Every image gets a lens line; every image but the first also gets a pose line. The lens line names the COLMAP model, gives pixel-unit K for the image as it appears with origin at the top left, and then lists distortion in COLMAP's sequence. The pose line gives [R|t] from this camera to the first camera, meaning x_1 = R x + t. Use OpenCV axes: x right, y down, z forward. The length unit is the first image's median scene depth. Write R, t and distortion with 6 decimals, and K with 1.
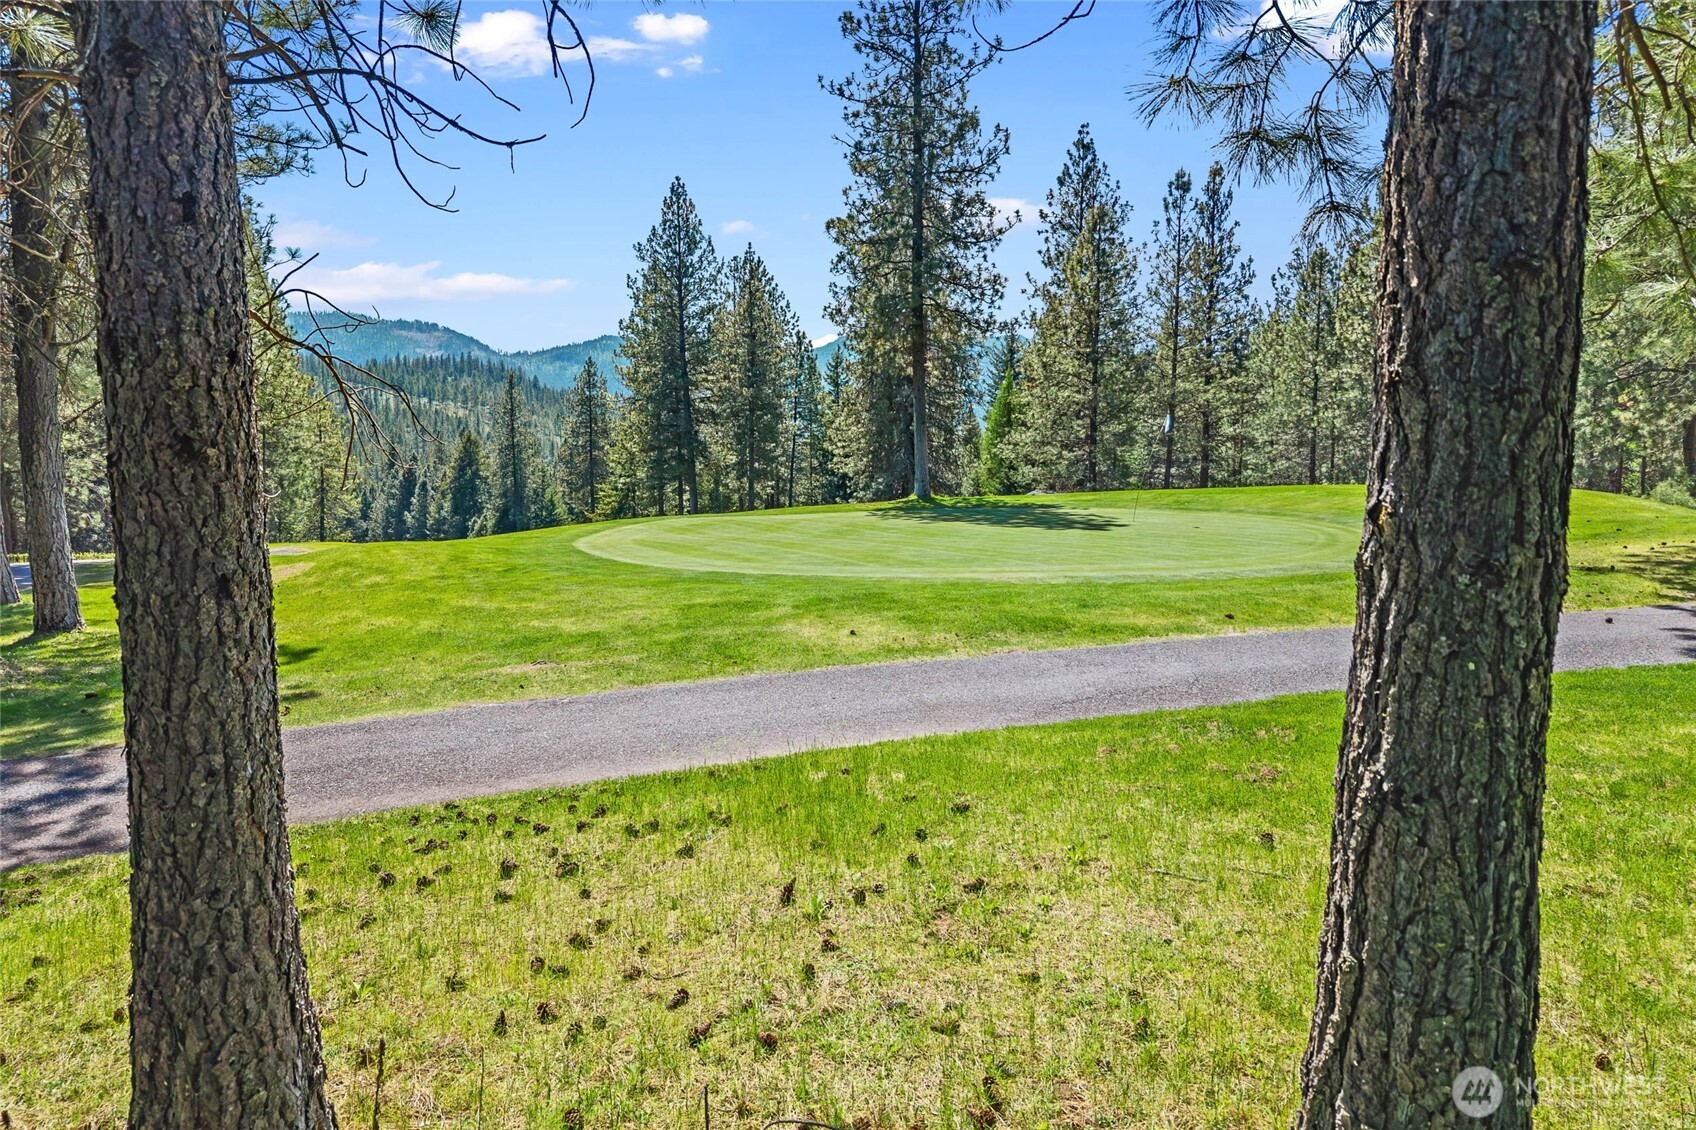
lens RADIAL K [[1117.2, 0, 860.2], [0, 1117.2, 541.2], [0, 0, 1]] dist [0.011241, -0.005129]
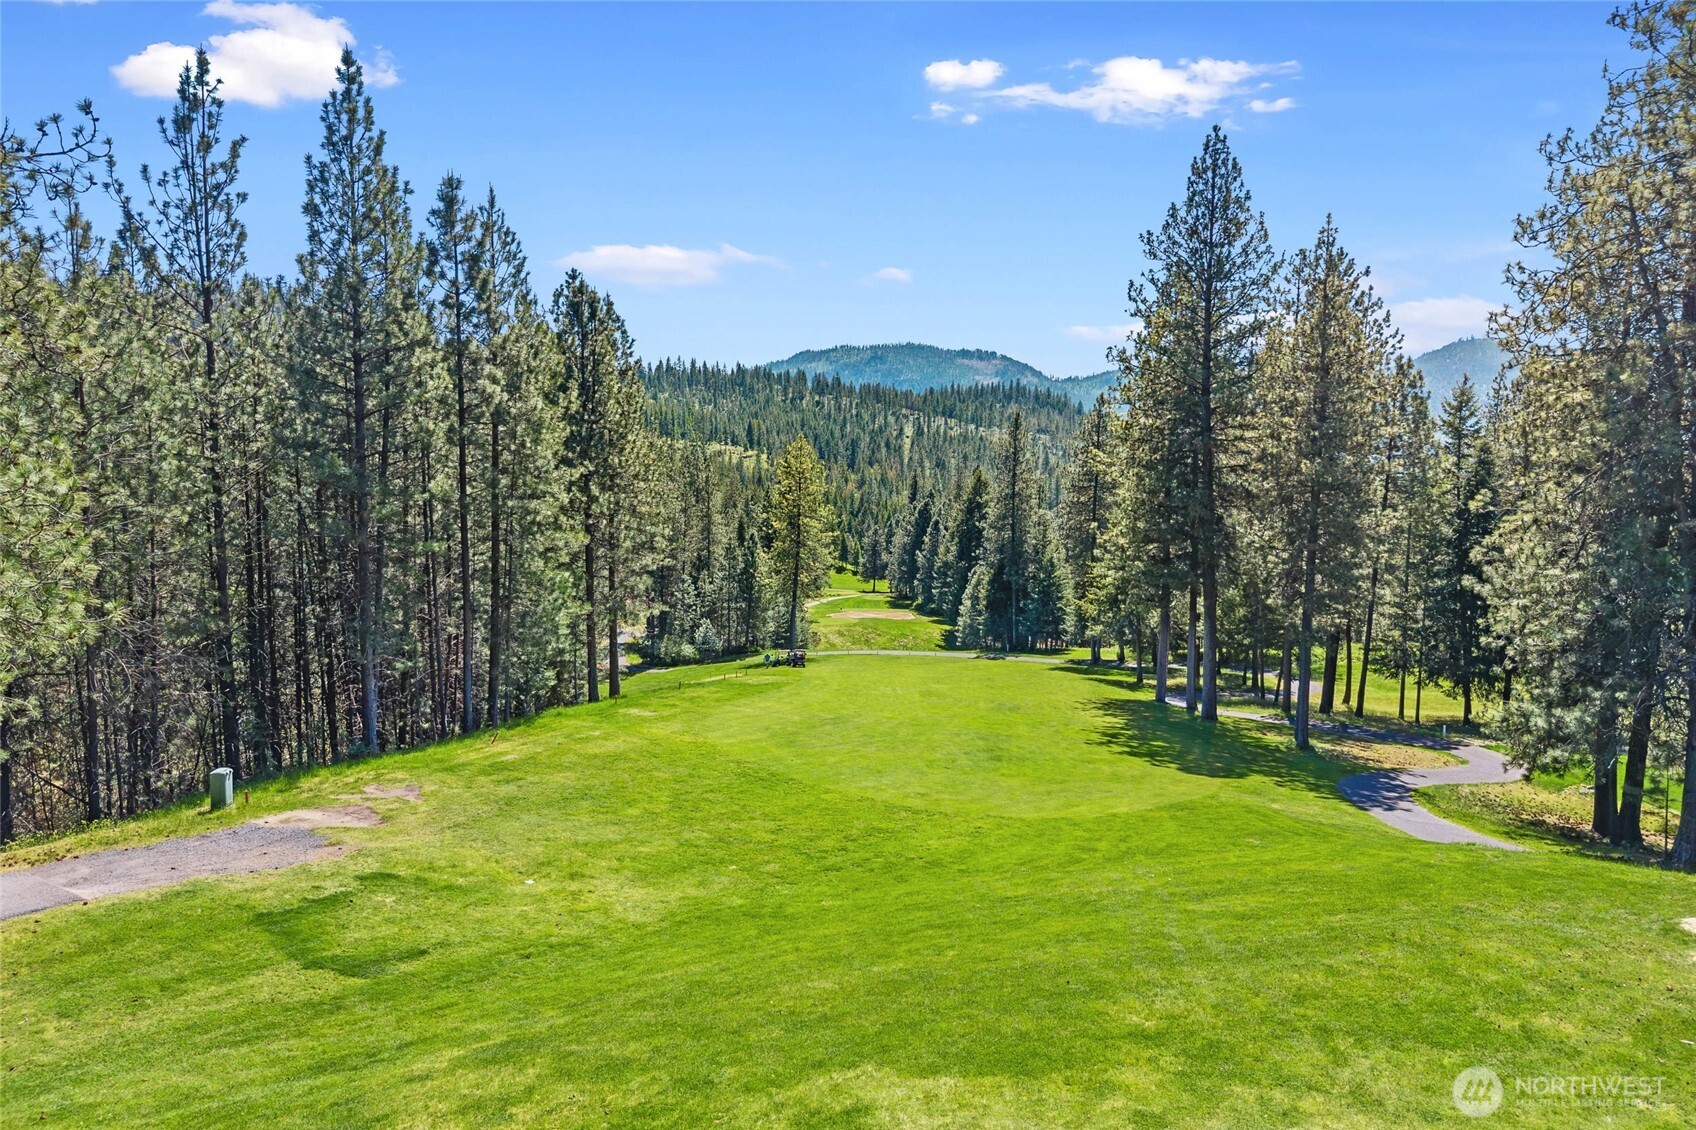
lens RADIAL K [[1117.2, 0, 860.2], [0, 1117.2, 541.2], [0, 0, 1]] dist [0.011241, -0.005129]
pose [[0.887823, 0.057073, -0.456633, -0.035342], [-0.066885, 0.997746, -0.005338, -0.066724], [0.455299, 0.035281, 0.889639, 0.329872]]
